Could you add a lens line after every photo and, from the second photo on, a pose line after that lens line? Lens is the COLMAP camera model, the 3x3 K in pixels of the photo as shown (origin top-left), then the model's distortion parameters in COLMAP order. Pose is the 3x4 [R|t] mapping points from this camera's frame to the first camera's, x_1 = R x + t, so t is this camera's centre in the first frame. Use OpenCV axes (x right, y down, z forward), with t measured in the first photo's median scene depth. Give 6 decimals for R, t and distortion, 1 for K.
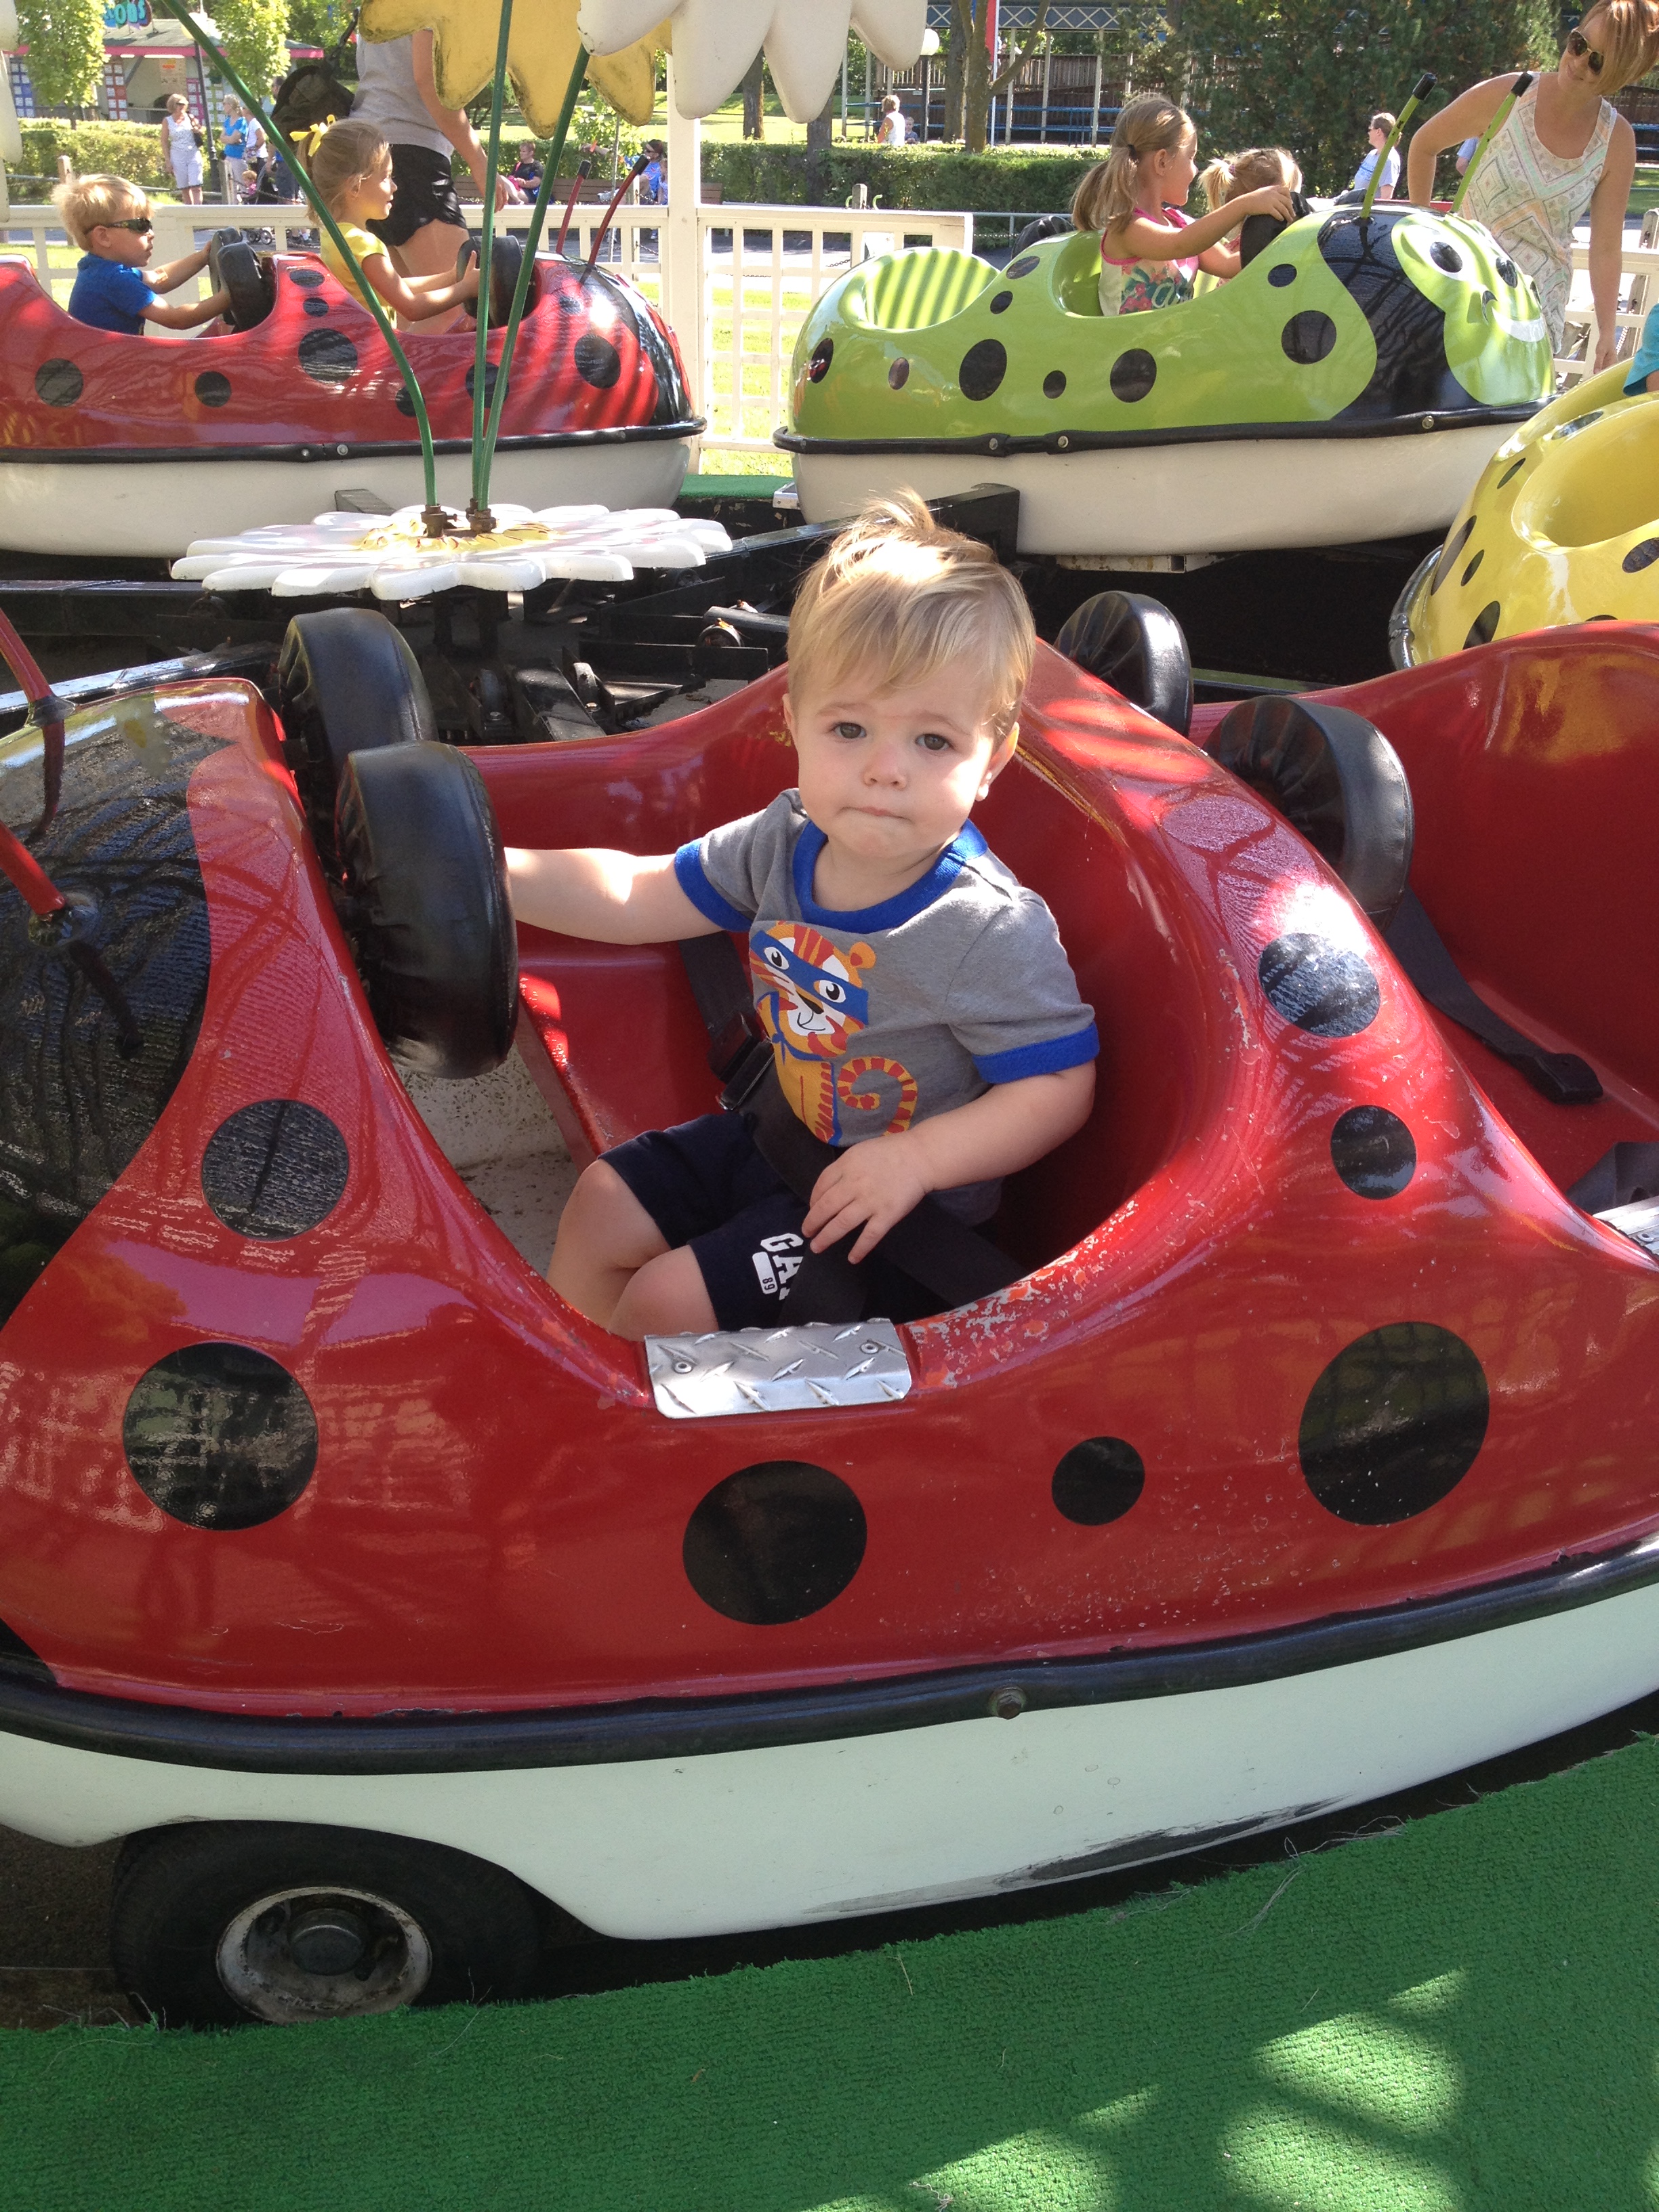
lens RADIAL K [[2271.3, 0, 826.9], [0, 2271.3, 1168.8], [0, 0, 1]] dist [0.079539, -0.360261]
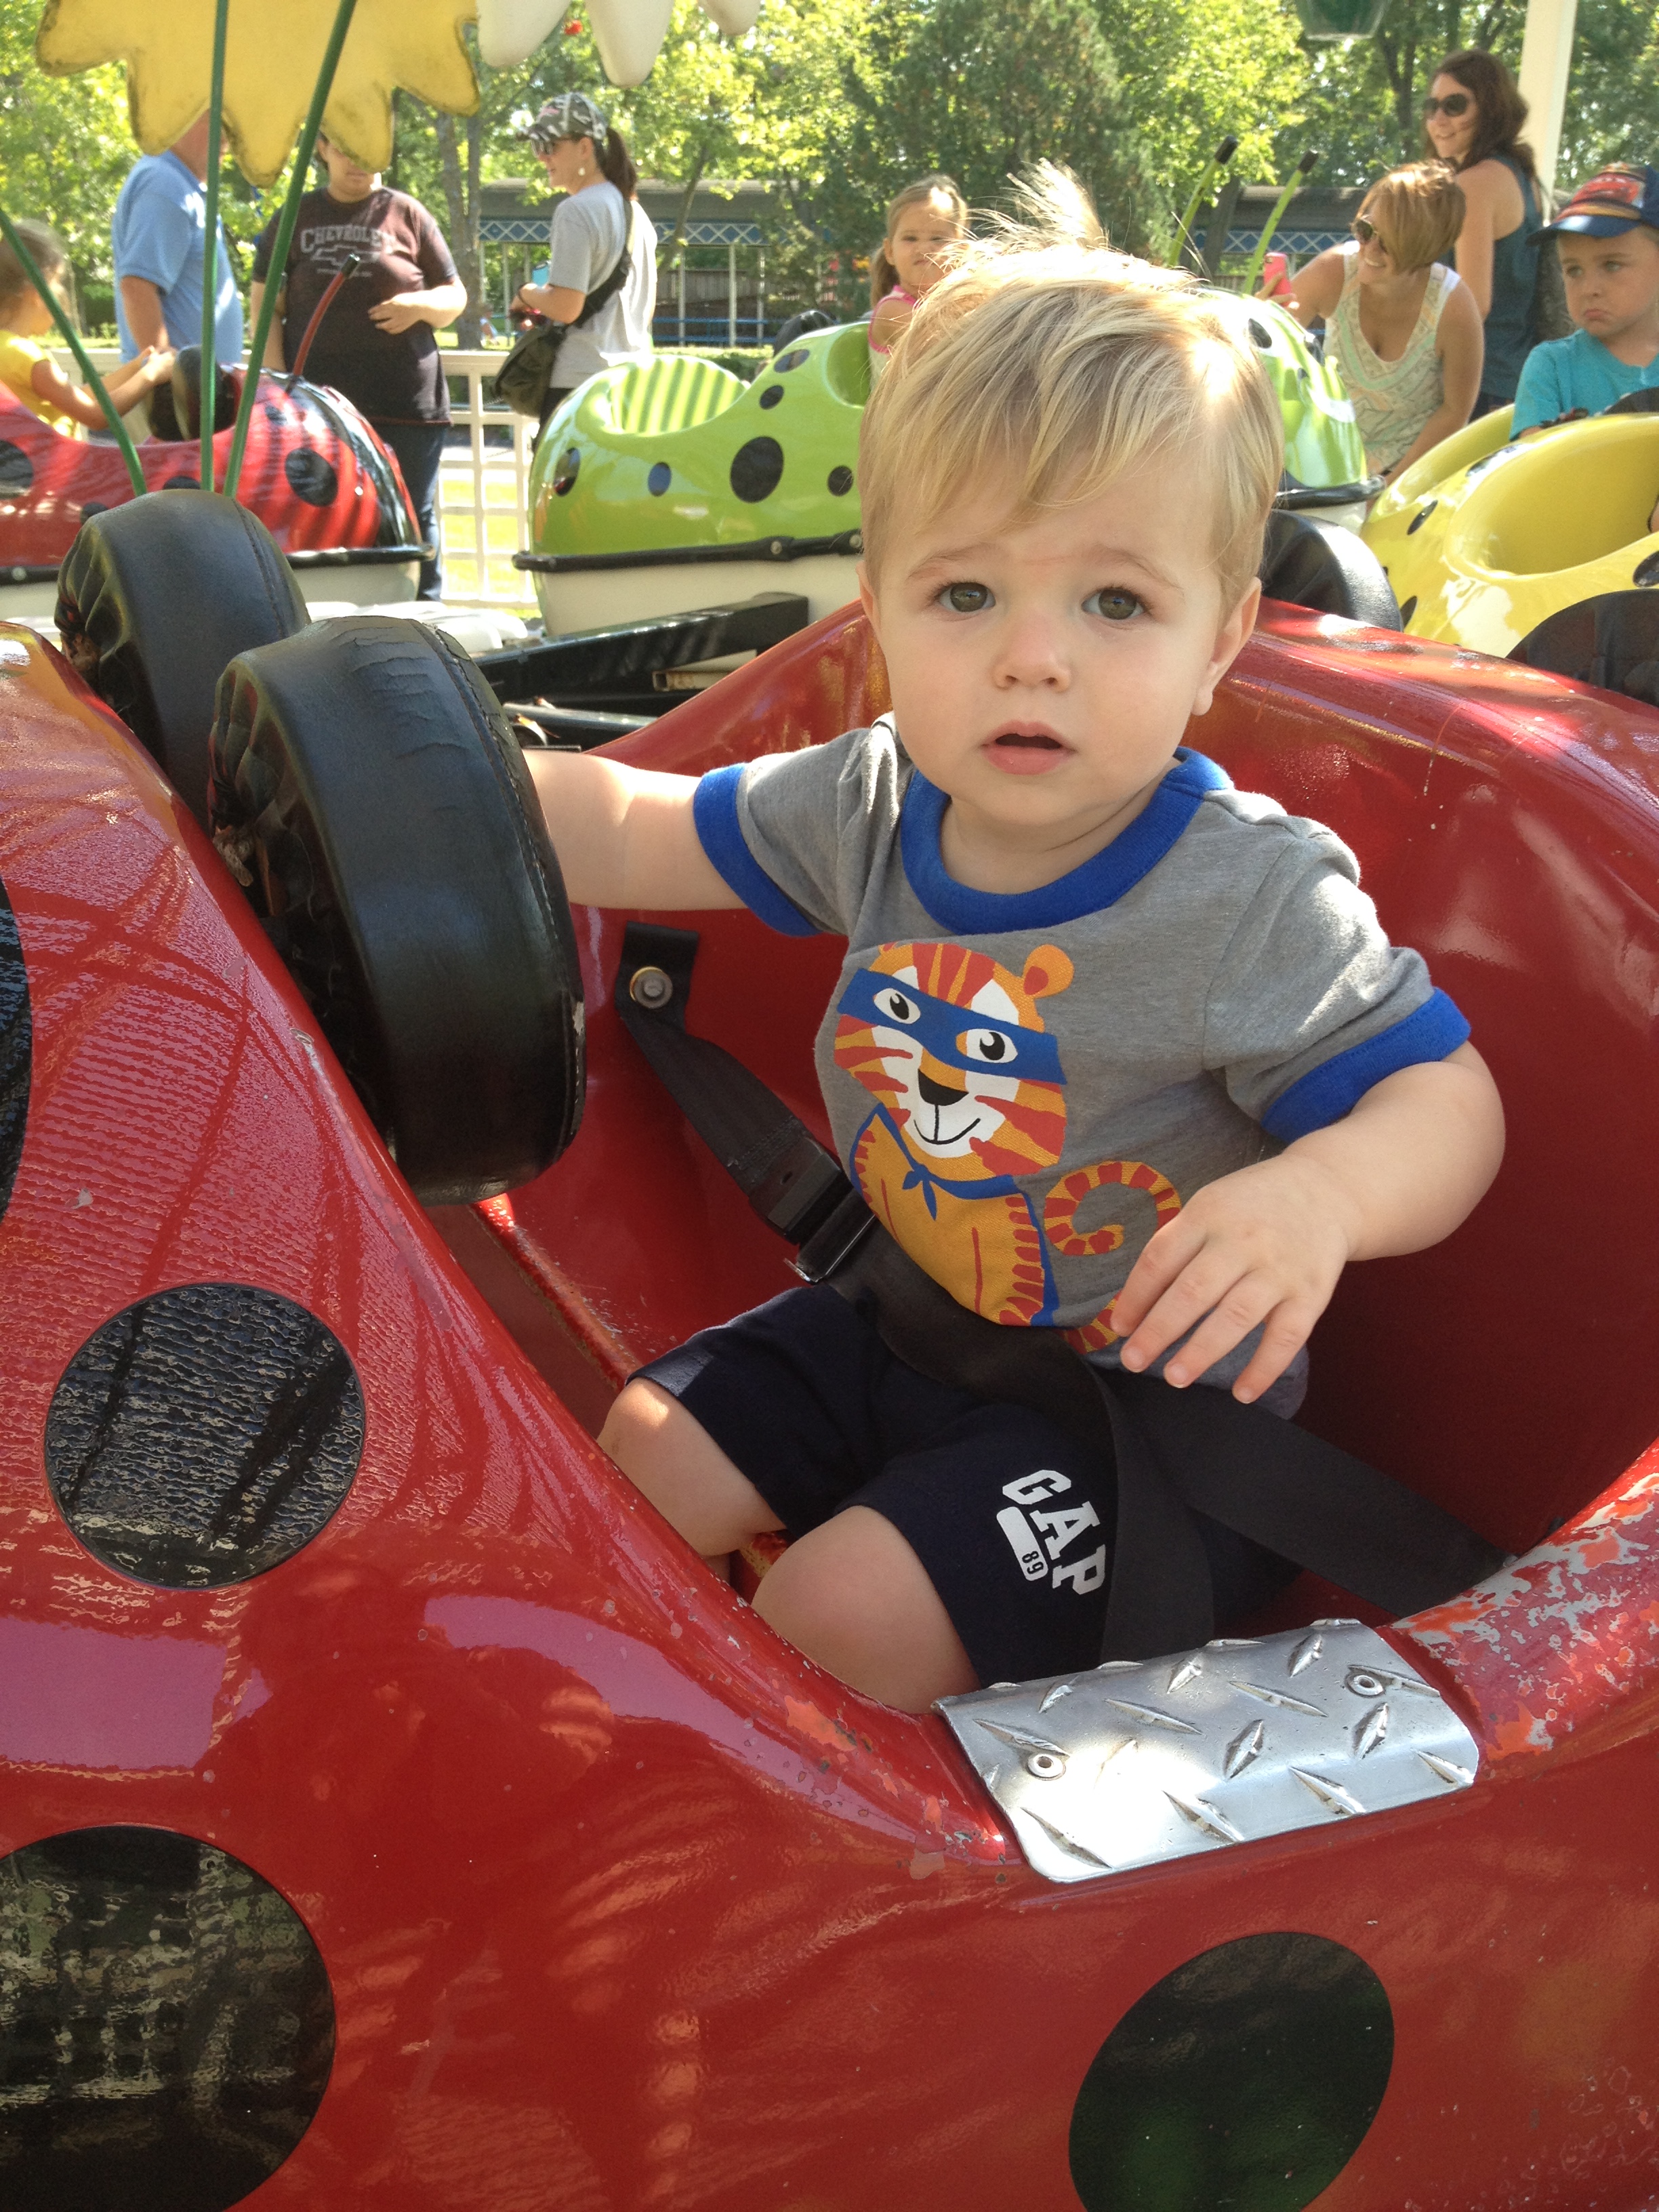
lens RADIAL K [[2205.5, 0, 829.5], [0, 2205.5, 1106.0], [0, 0, 1]] dist [-0.012960, -0.029339]
pose [[0.985483, -0.057394, 0.159777, -0.062174], [0.075265, 0.991282, -0.108142, -0.002718], [-0.152178, 0.118598, 0.981212, 0.178404]]
